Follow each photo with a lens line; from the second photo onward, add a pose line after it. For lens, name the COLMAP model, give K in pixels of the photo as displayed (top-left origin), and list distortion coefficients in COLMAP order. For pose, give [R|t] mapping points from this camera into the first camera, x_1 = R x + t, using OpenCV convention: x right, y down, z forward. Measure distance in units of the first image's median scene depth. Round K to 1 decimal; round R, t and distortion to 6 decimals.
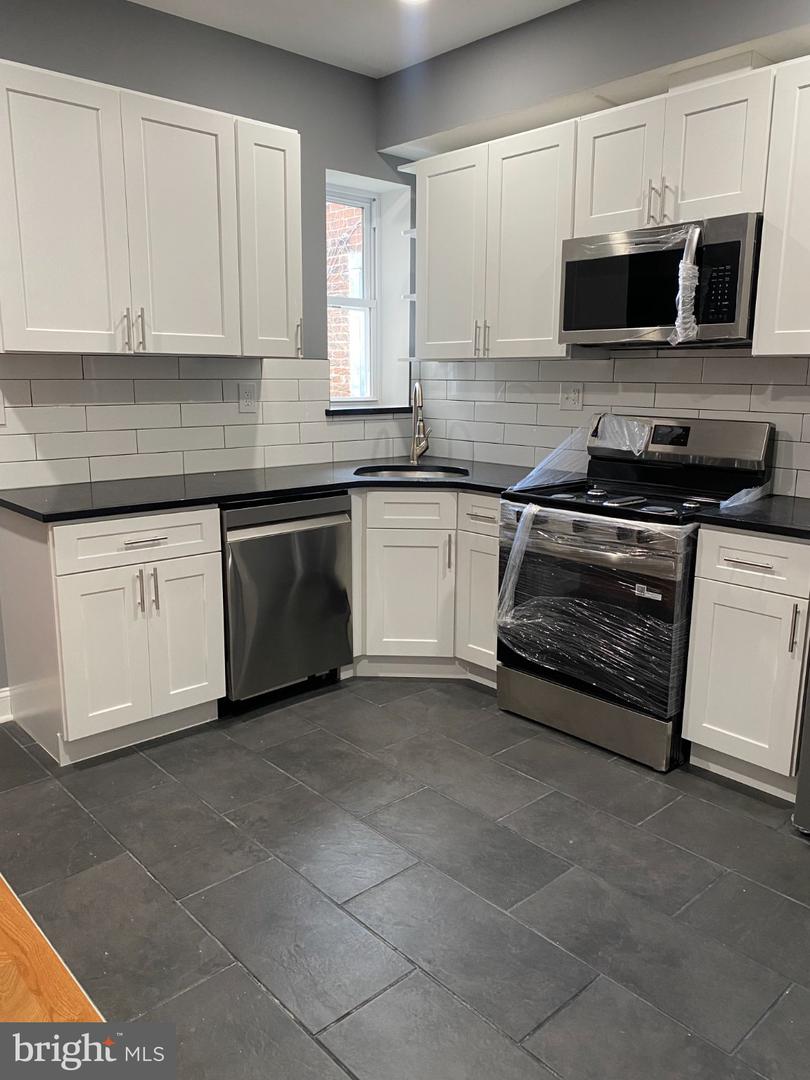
lens RADIAL K [[828.1, 0, 405.0], [0, 828.1, 540.0], [0, 0, 1]] dist [0.110748, -0.150654]
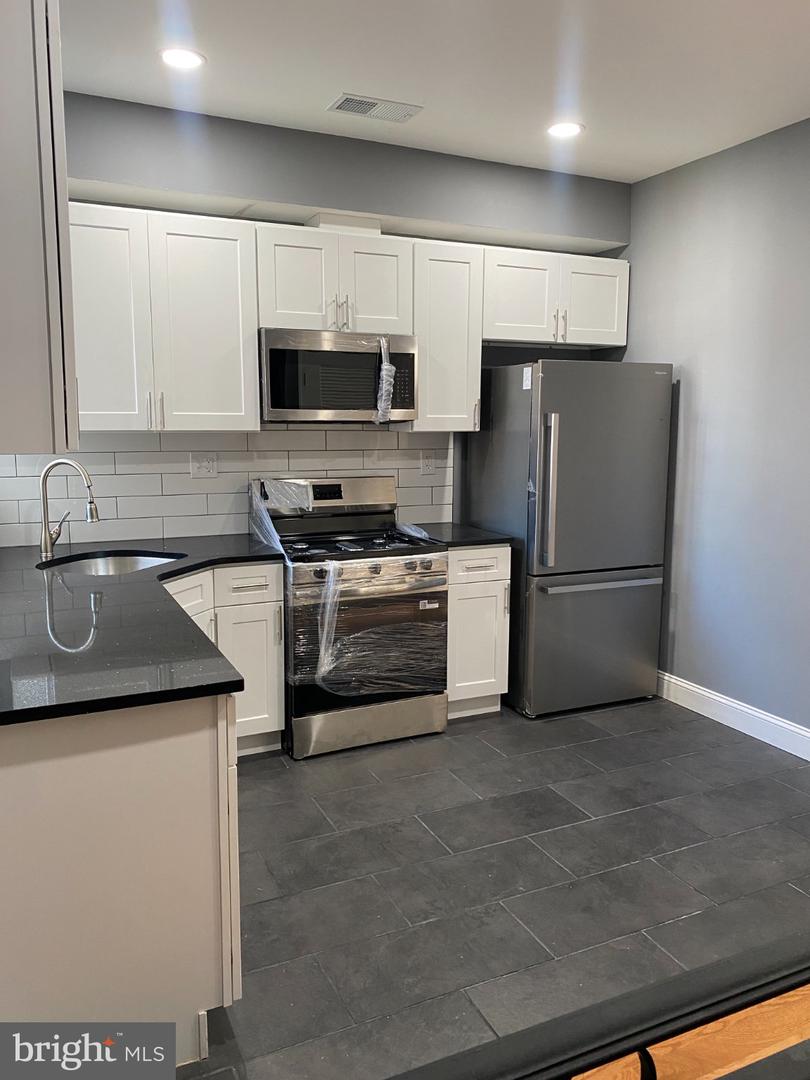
lens RADIAL K [[828.1, 0, 405.0], [0, 828.1, 540.0], [0, 0, 1]] dist [0.110748, -0.150654]
pose [[0.290132, -0.142353, 0.946340, -0.895460], [0.191398, 0.977527, 0.088364, -0.152176], [-0.937651, 0.155490, 0.310858, 0.552404]]
